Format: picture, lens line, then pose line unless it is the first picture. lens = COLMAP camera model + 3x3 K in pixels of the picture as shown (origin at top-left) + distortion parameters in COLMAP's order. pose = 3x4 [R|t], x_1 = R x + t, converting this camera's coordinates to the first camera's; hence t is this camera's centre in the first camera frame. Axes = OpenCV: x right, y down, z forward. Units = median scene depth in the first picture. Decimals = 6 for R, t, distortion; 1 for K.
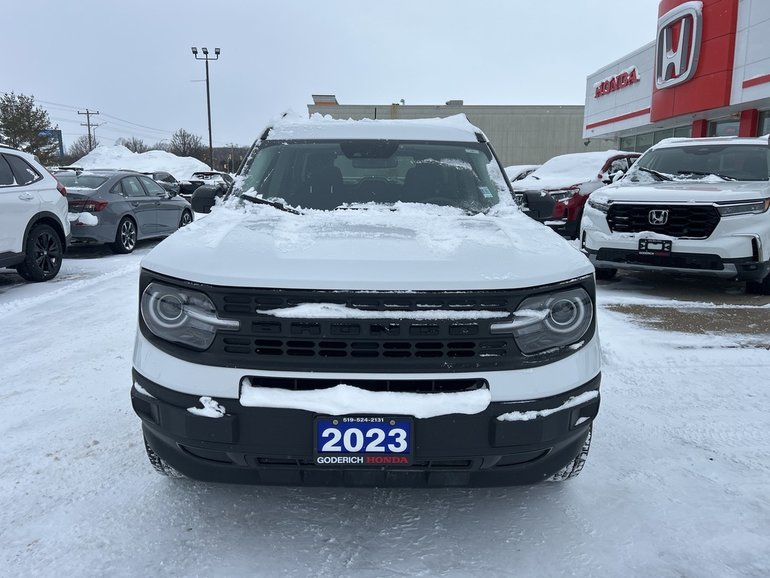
lens RADIAL K [[602.8, 0, 379.4], [0, 602.8, 284.3], [0, 0, 1]] dist [0.054676, -0.037423]
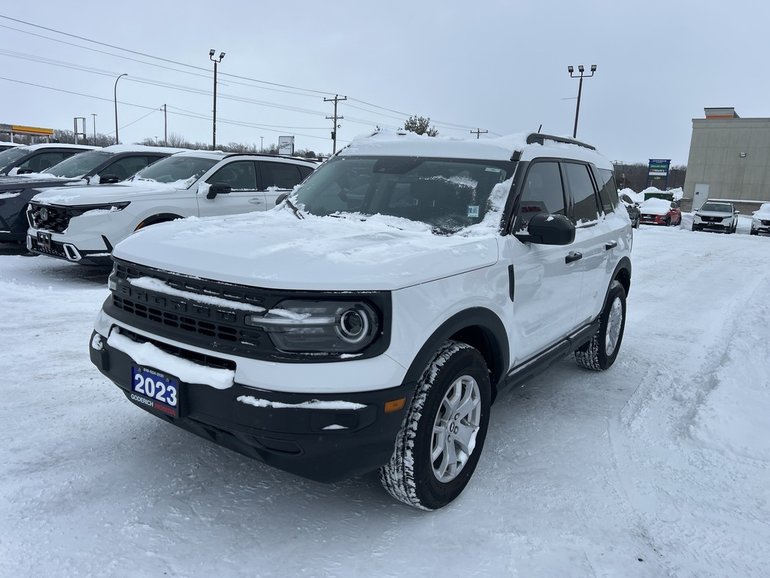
lens RADIAL K [[602.8, 0, 378.5], [0, 602.8, 278.8], [0, 0, 1]] dist [0.054676, -0.037423]
pose [[0.819241, 0.129672, -0.558596, 1.010539], [-0.148925, 0.988786, 0.011122, -0.053146], [0.553775, 0.074077, 0.829365, 0.182060]]
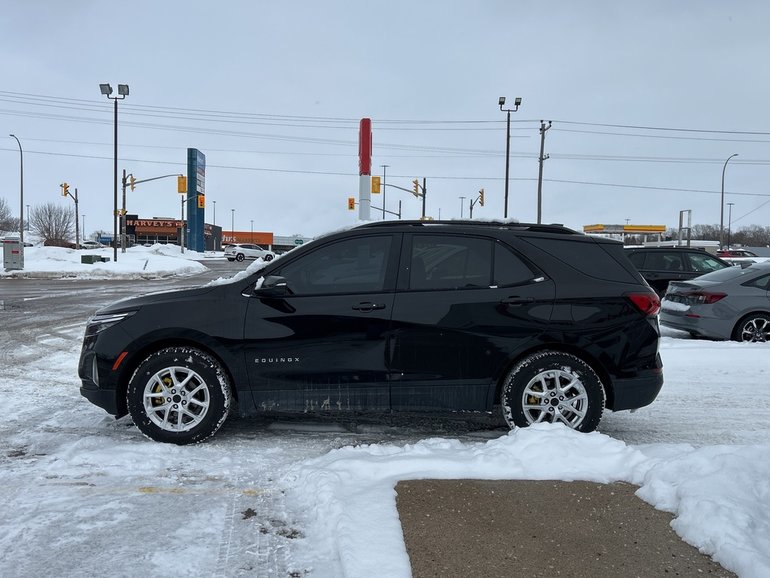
lens RADIAL K [[749.4, 0, 384.7], [0, 749.4, 290.4], [0, 0, 1]] dist [0.055919, 0.000000]
pose [[0.059051, 0.038898, -0.997497, 3.360673], [-0.189164, 0.981572, 0.027079, -0.373866], [0.980168, 0.187092, 0.065321, 2.089528]]
